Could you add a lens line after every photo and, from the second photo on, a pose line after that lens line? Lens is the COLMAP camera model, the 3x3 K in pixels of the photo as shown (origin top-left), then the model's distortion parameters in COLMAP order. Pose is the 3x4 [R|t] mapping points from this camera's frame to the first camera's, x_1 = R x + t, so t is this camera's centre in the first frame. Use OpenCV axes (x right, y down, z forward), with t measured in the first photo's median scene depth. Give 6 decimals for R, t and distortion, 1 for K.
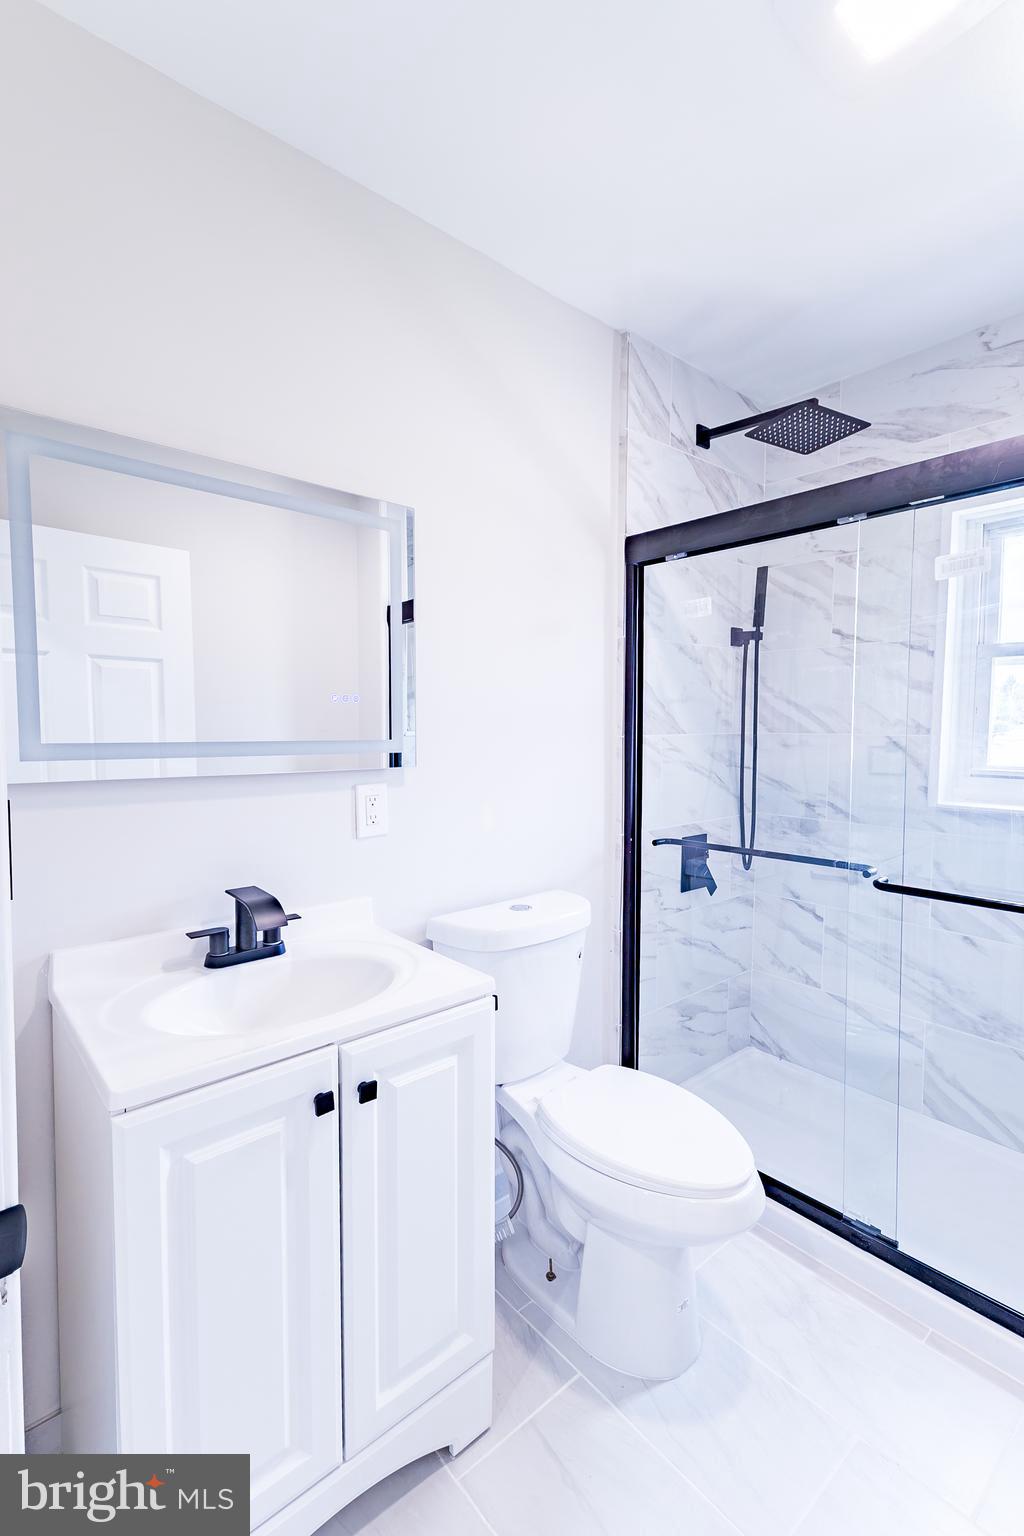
lens RADIAL K [[705.4, 0, 512.0], [0, 705.4, 768.0], [0, 0, 1]] dist [0.026023, -0.000700]
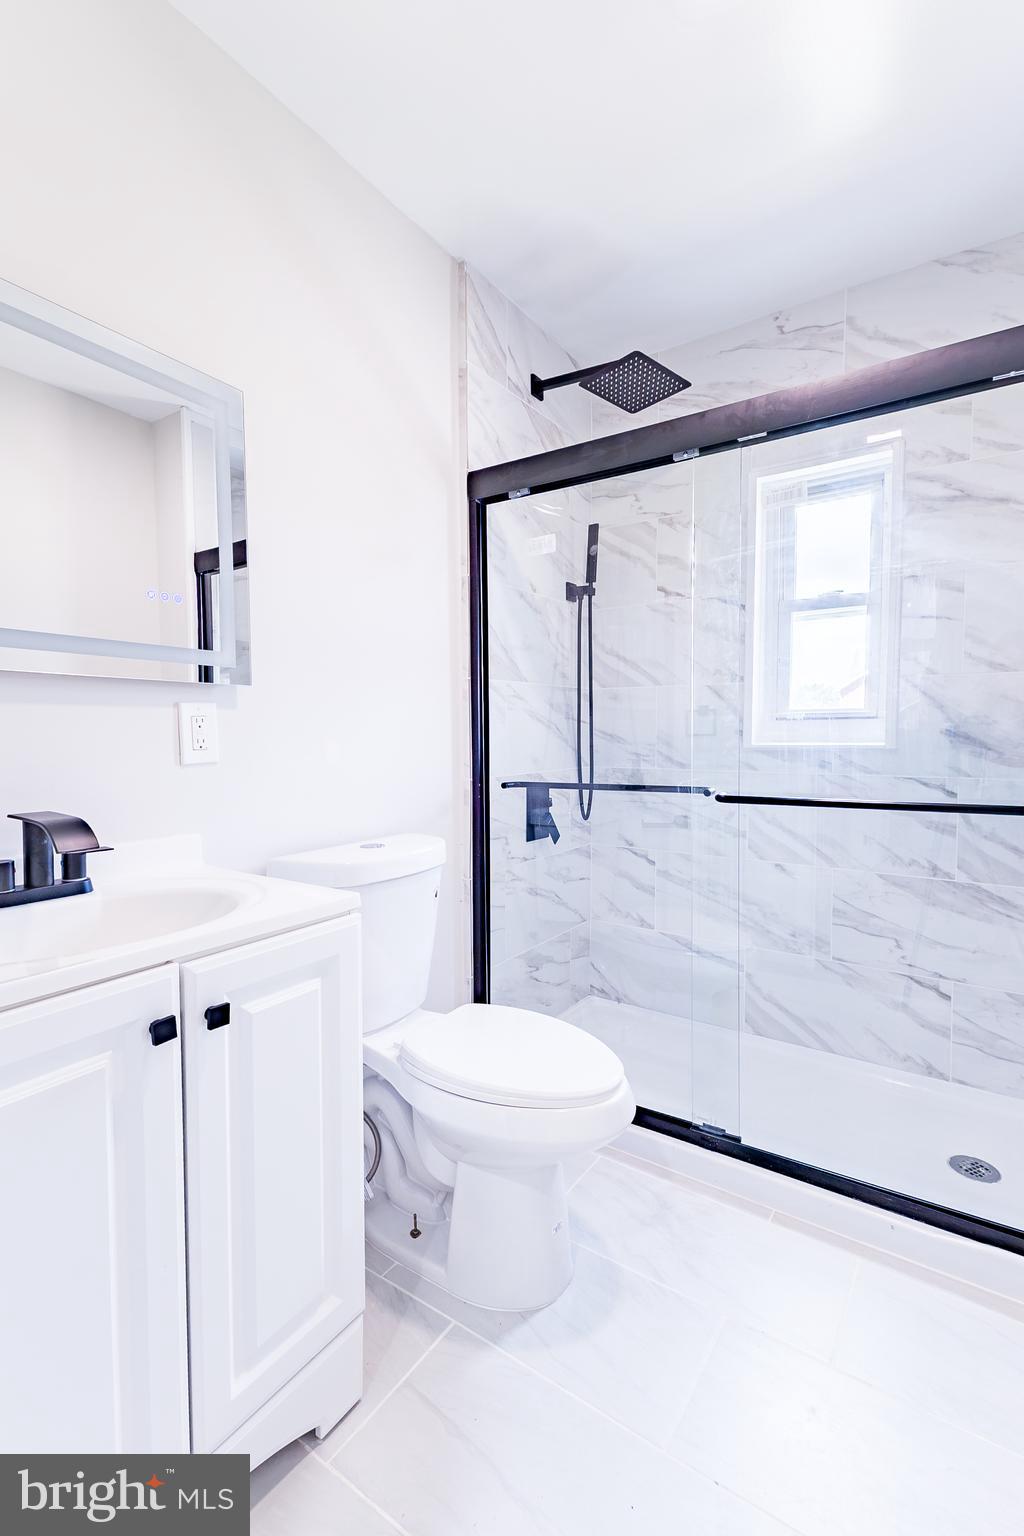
lens RADIAL K [[705.4, 0, 512.0], [0, 705.4, 768.0], [0, 0, 1]] dist [0.026023, -0.000700]
pose [[0.965700, -0.019419, 0.258933, -0.041012], [0.023139, 0.999668, -0.011327, 0.092952], [-0.258627, 0.016930, 0.965829, 0.047827]]
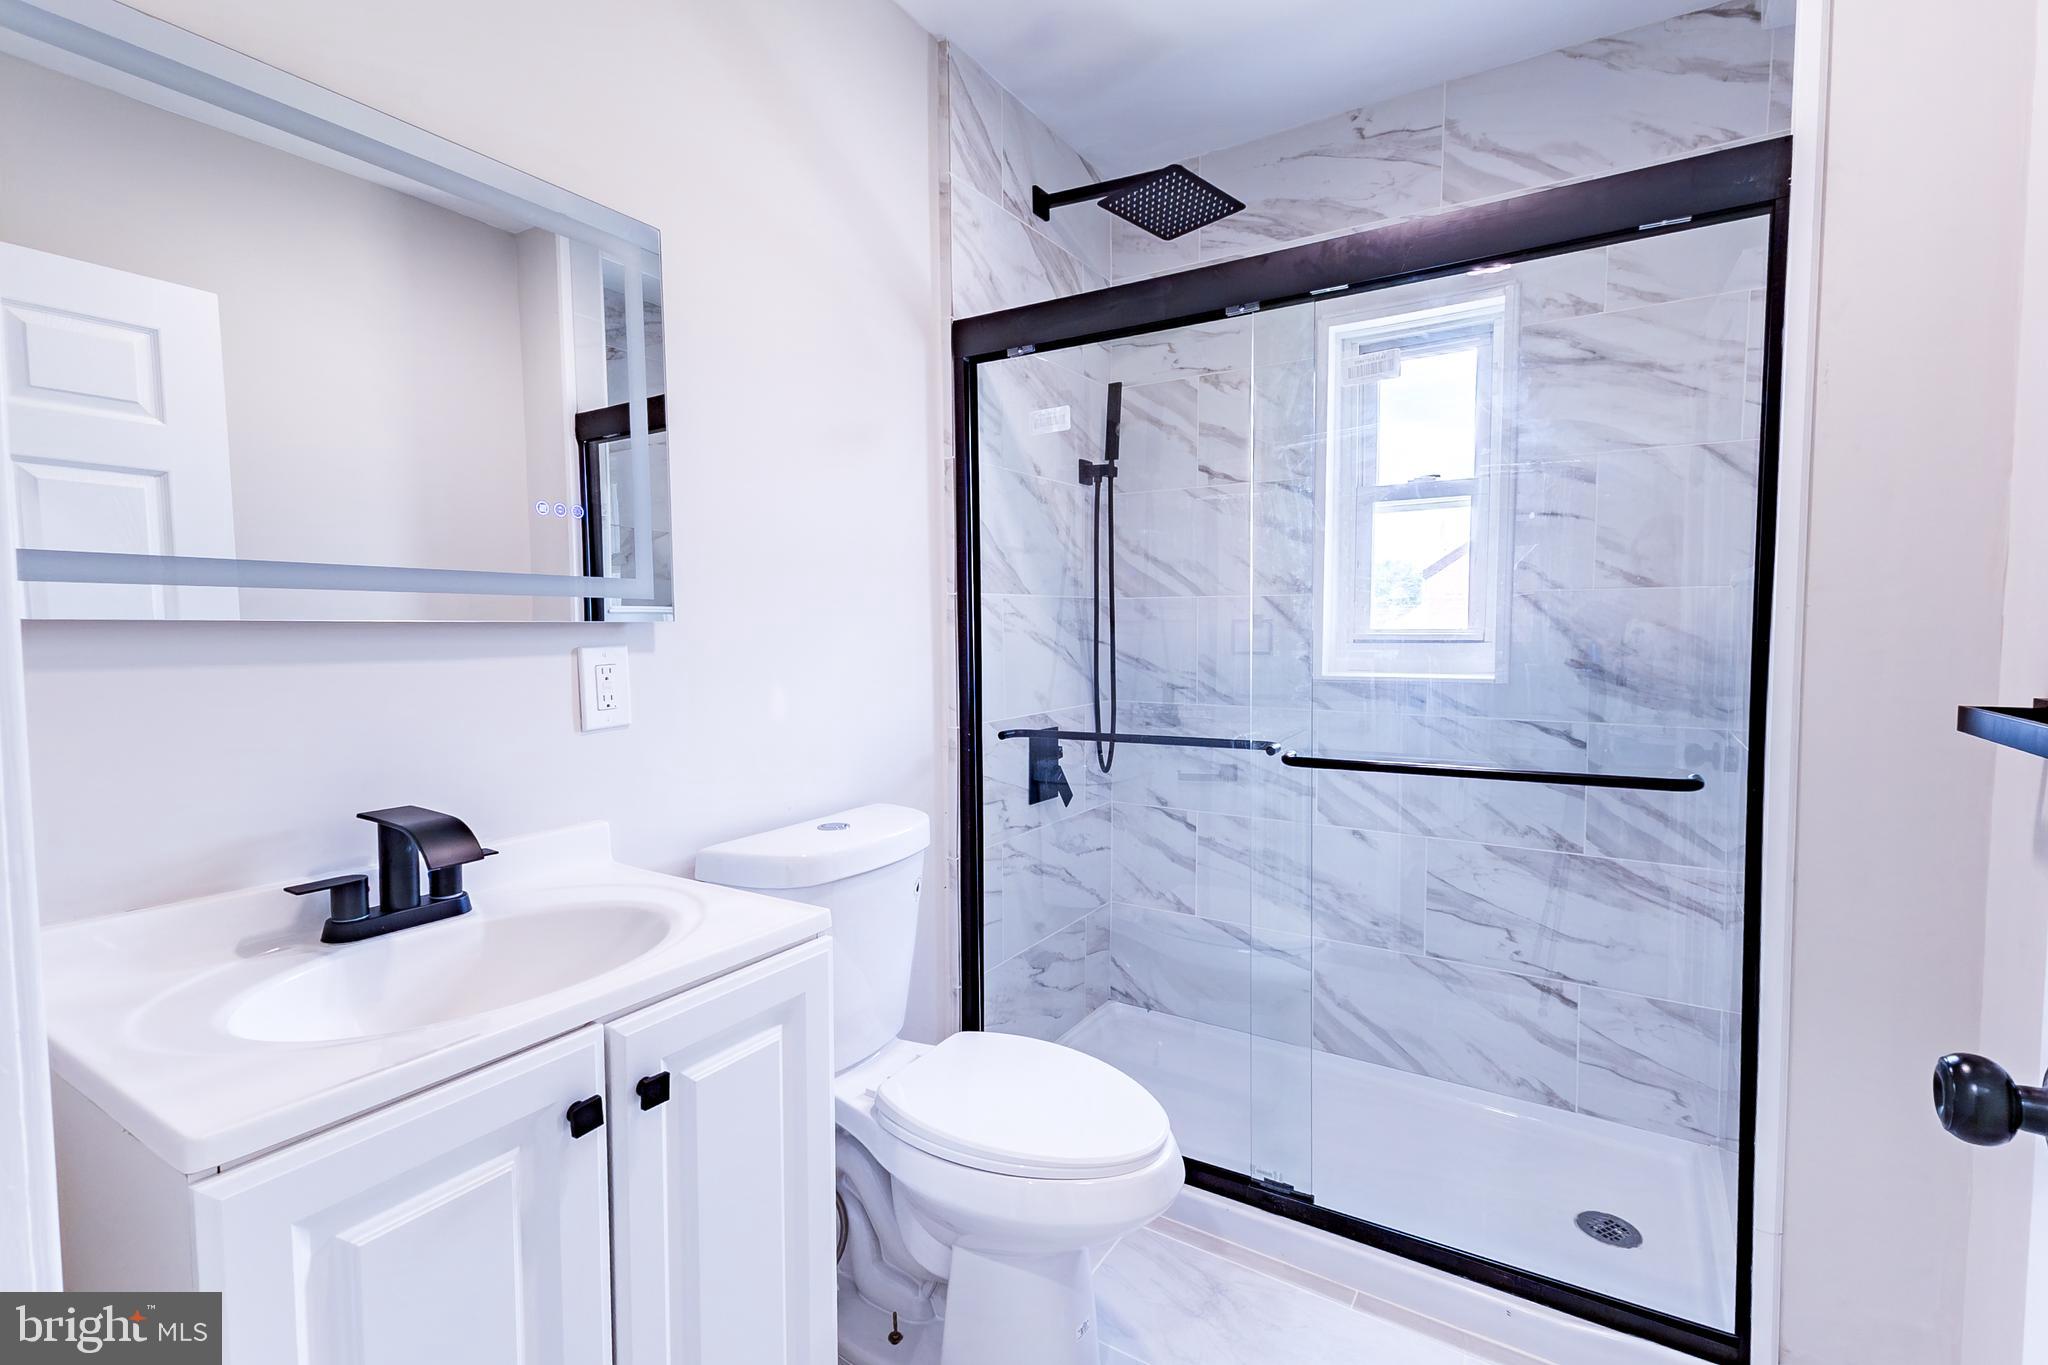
lens RADIAL K [[940.5, 0, 1023.0], [0, 940.5, 683.0], [0, 0, 1]] dist [0.026023, -0.000700]
pose [[0.956173, -0.026284, 0.291620, -0.064621], [0.027099, 0.999632, 0.001247, 0.049928], [-0.291545, 0.006710, 0.956533, 0.042847]]
